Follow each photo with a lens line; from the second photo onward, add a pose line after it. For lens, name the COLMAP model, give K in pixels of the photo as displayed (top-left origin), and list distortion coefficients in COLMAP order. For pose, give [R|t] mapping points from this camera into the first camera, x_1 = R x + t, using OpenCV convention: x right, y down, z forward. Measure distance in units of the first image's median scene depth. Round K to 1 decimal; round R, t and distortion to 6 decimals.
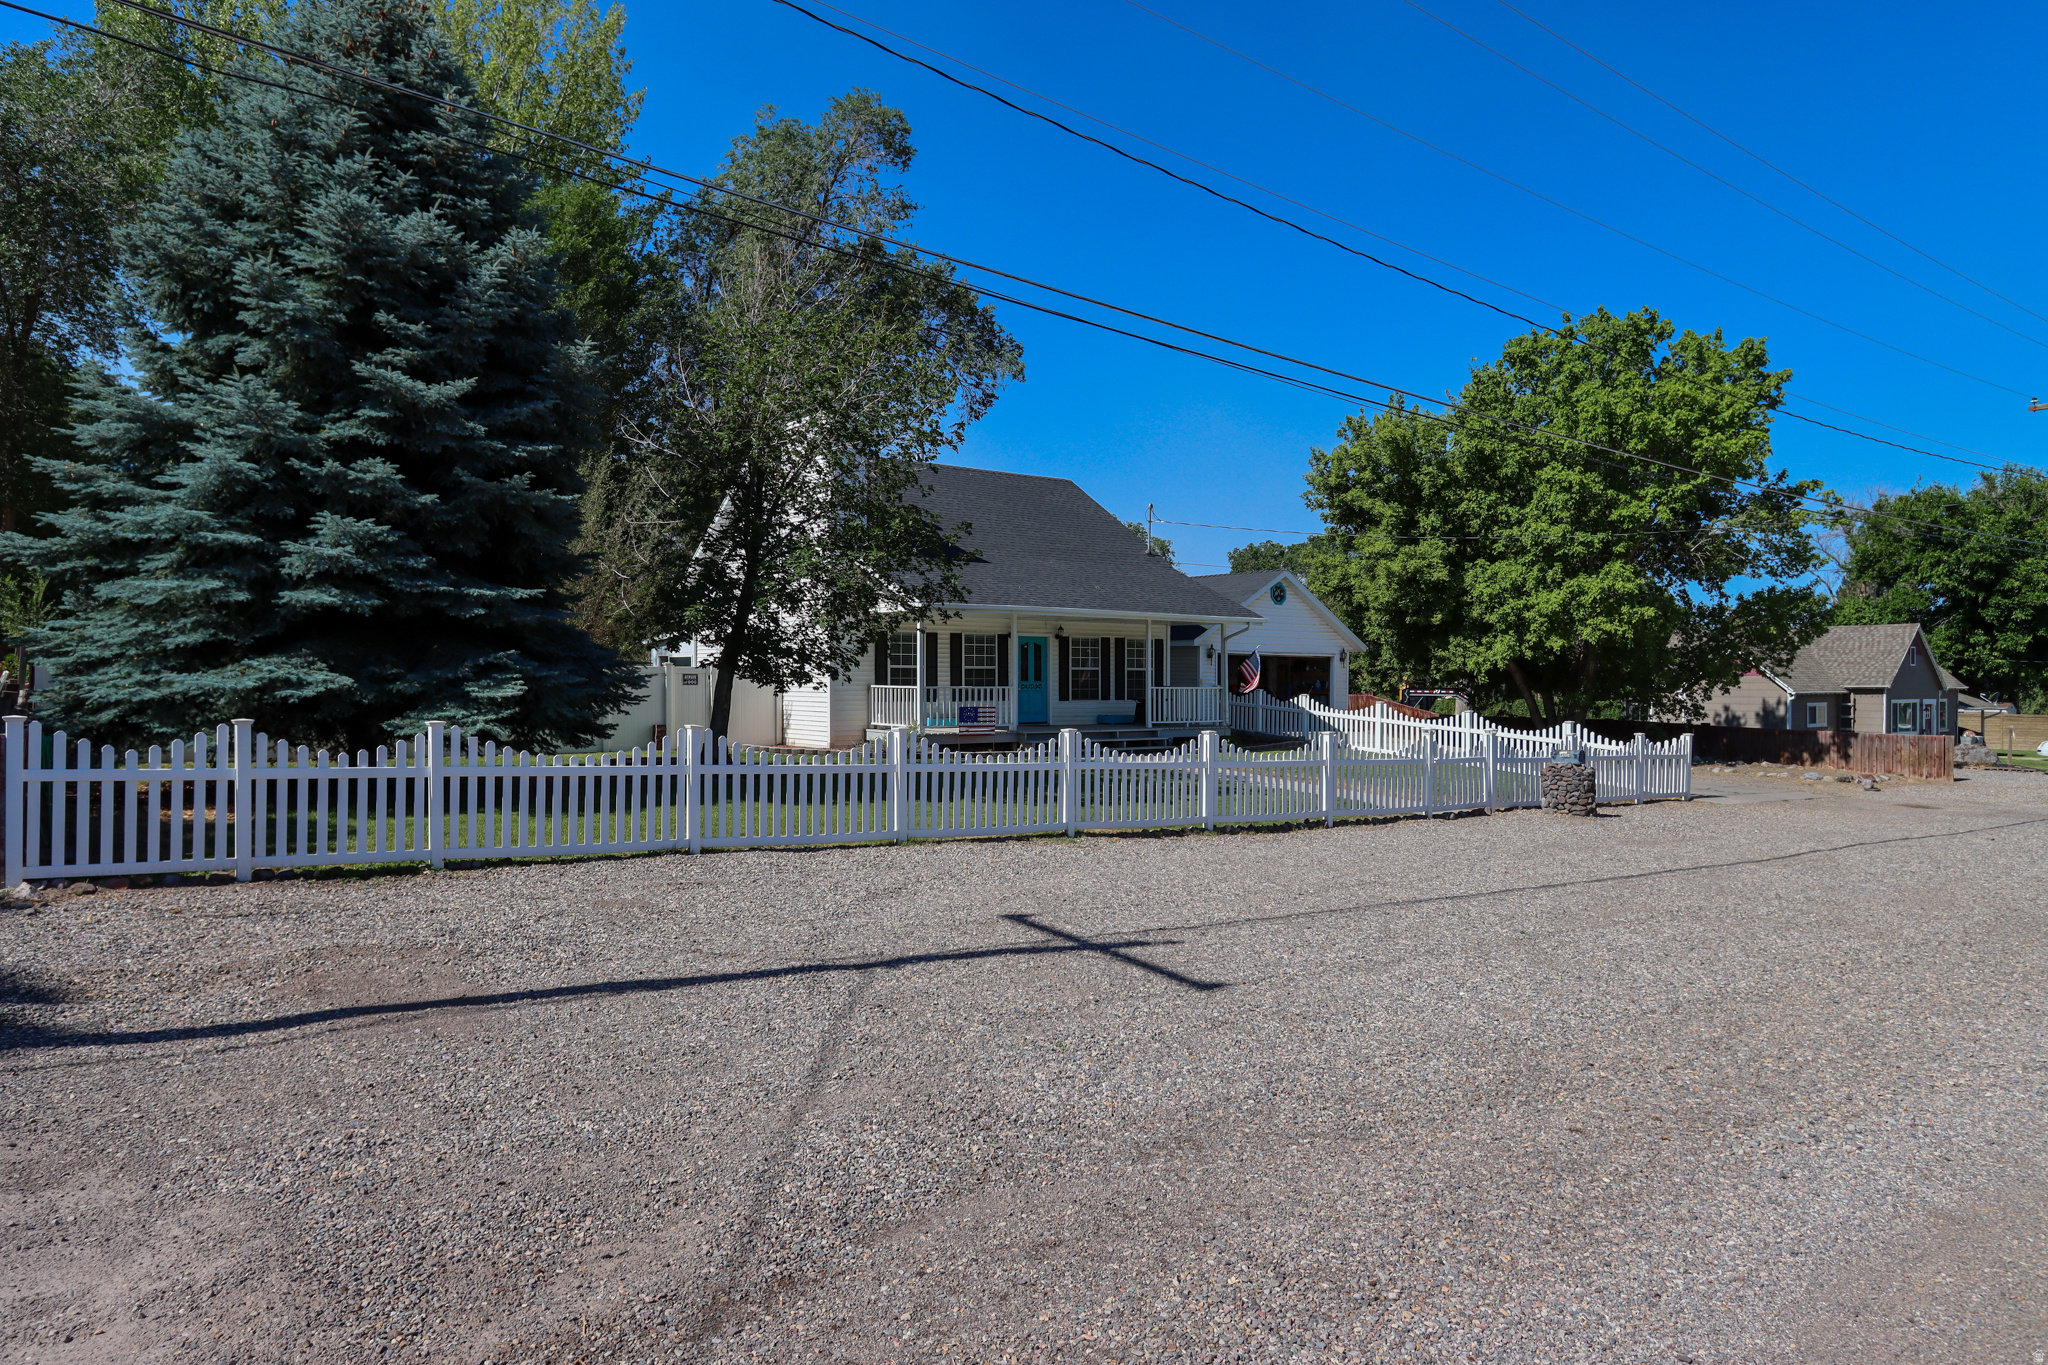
lens RADIAL K [[1321.8, 0, 1020.9], [0, 1321.8, 680.9], [0, 0, 1]] dist [0.002222, 0.000251]
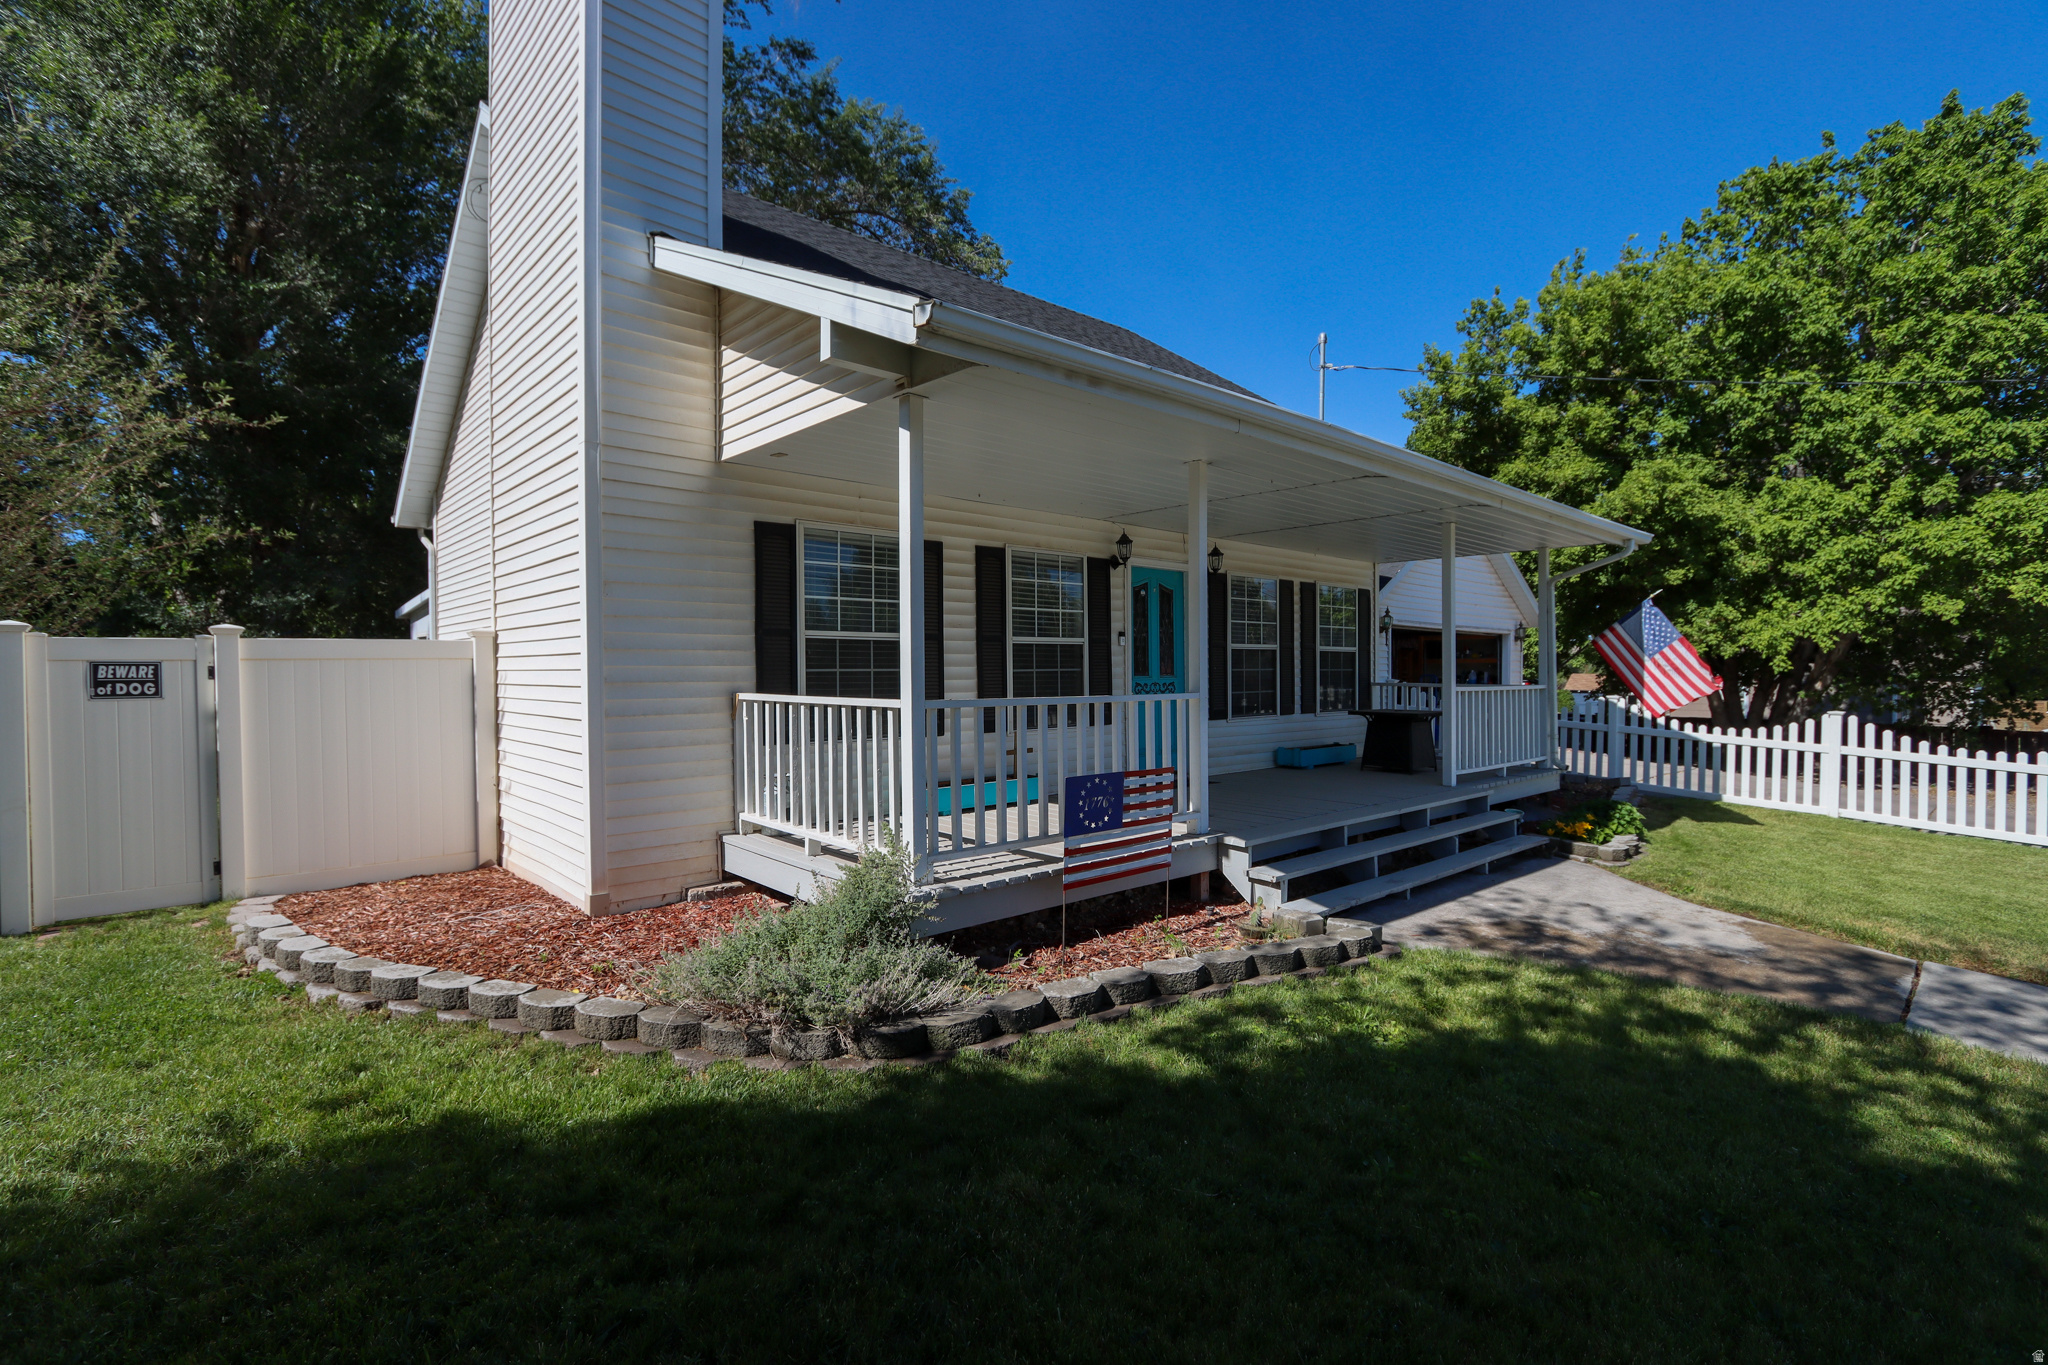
lens RADIAL K [[958.1, 0, 1030.9], [0, 958.1, 686.4], [0, 0, 1]] dist [-0.001837, -0.000163]
pose [[0.995646, -0.008052, 0.092862, -0.058329], [0.006758, 0.999876, 0.014243, -0.000886], [-0.092965, -0.013554, 0.995577, 0.676395]]
